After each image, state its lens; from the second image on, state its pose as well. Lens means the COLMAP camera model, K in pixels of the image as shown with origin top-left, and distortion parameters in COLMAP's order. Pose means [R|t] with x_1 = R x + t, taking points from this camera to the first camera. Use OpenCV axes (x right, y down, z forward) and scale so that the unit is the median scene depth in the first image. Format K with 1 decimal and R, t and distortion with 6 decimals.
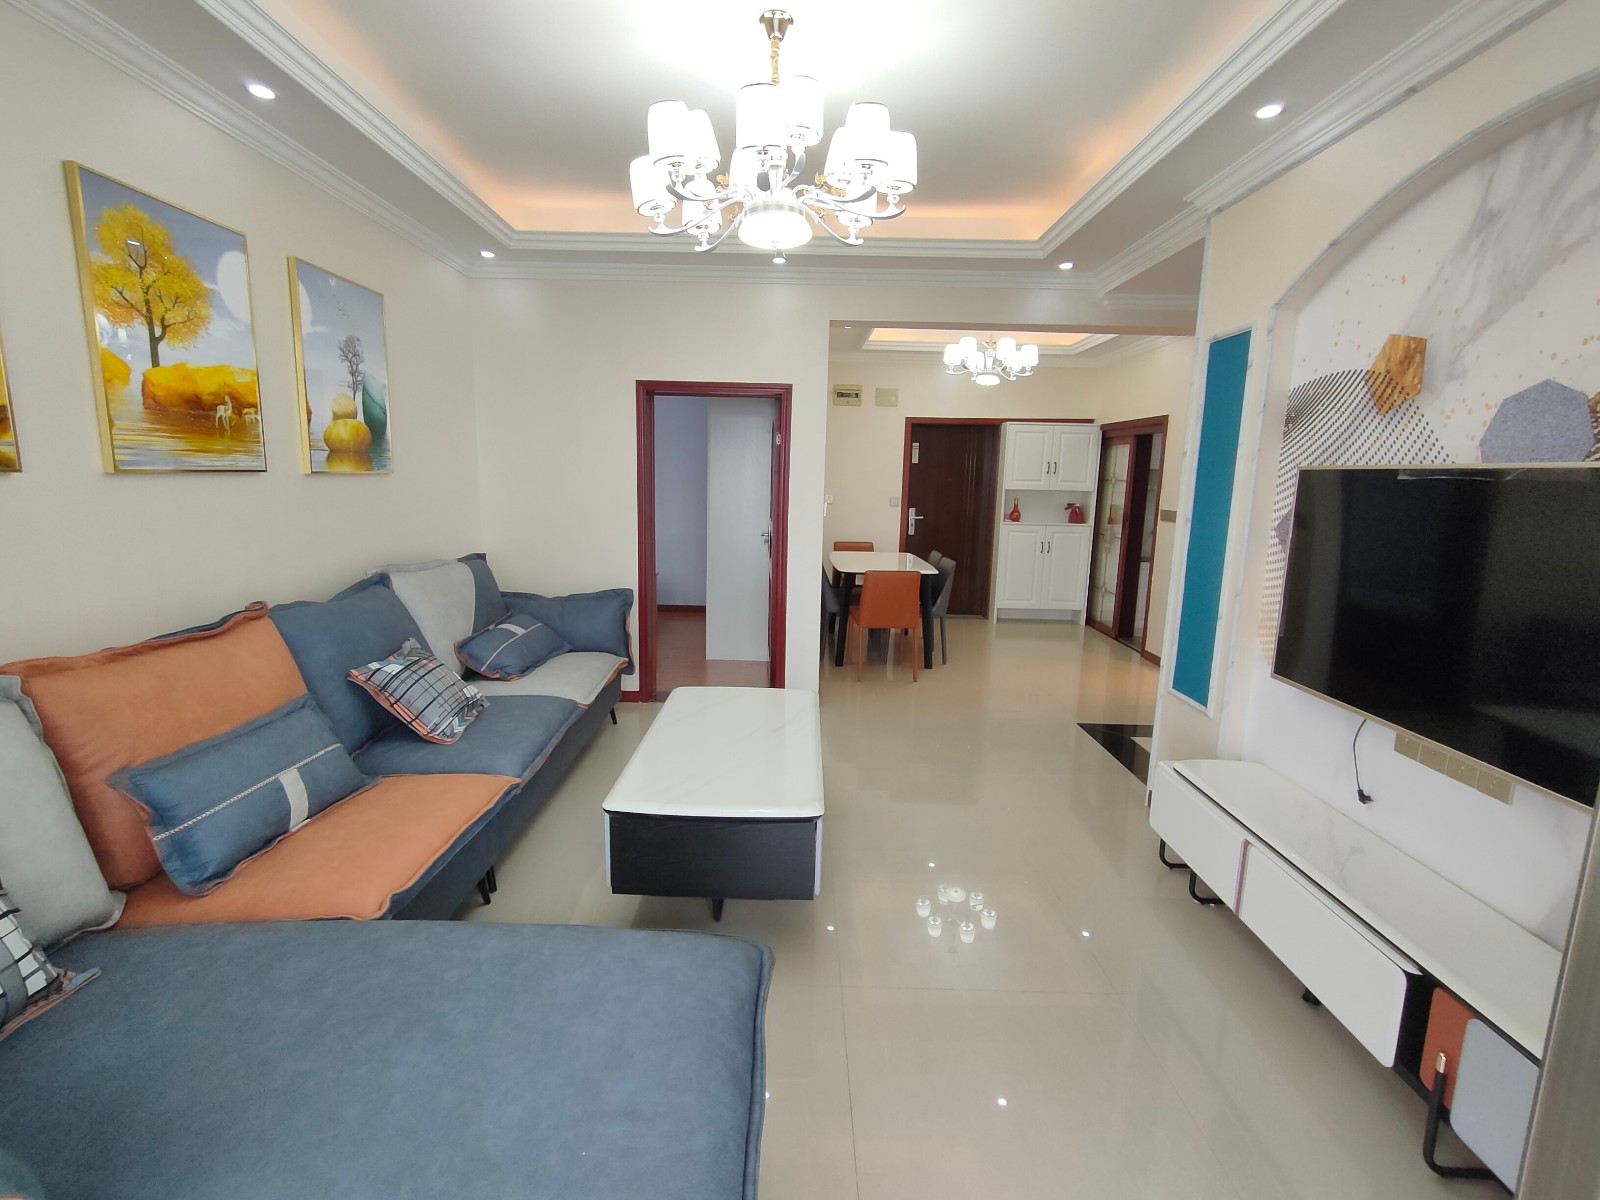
lens RADIAL K [[742.0, 0, 799.0], [0, 742.0, 595.6], [0, 0, 1]] dist [0.002411, -0.000140]
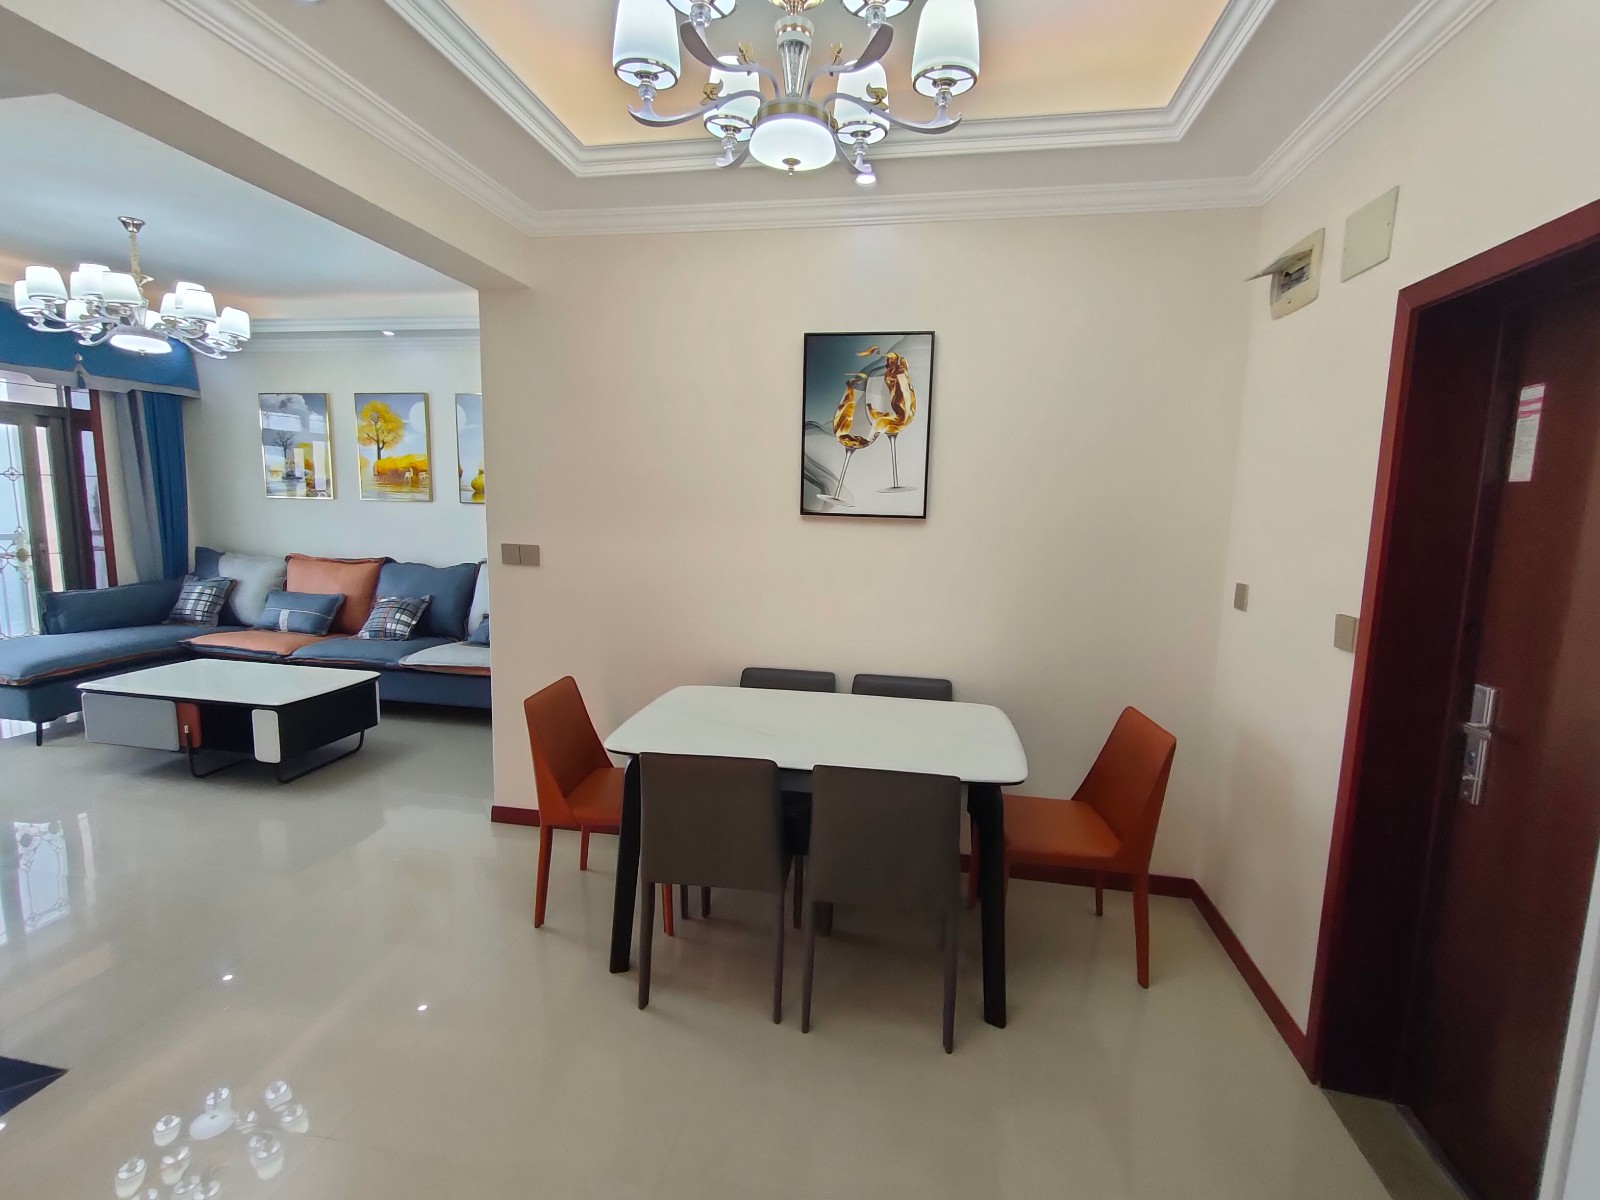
lens RADIAL K [[742.0, 0, 795.7], [0, 742.0, 599.7], [0, 0, 1]] dist [0.002411, -0.000140]
pose [[-0.193171, 0.107049, -0.975308, 1.296680], [-0.187646, 0.971651, 0.143813, -0.437942], [0.963054, 0.210794, -0.167607, 2.681647]]
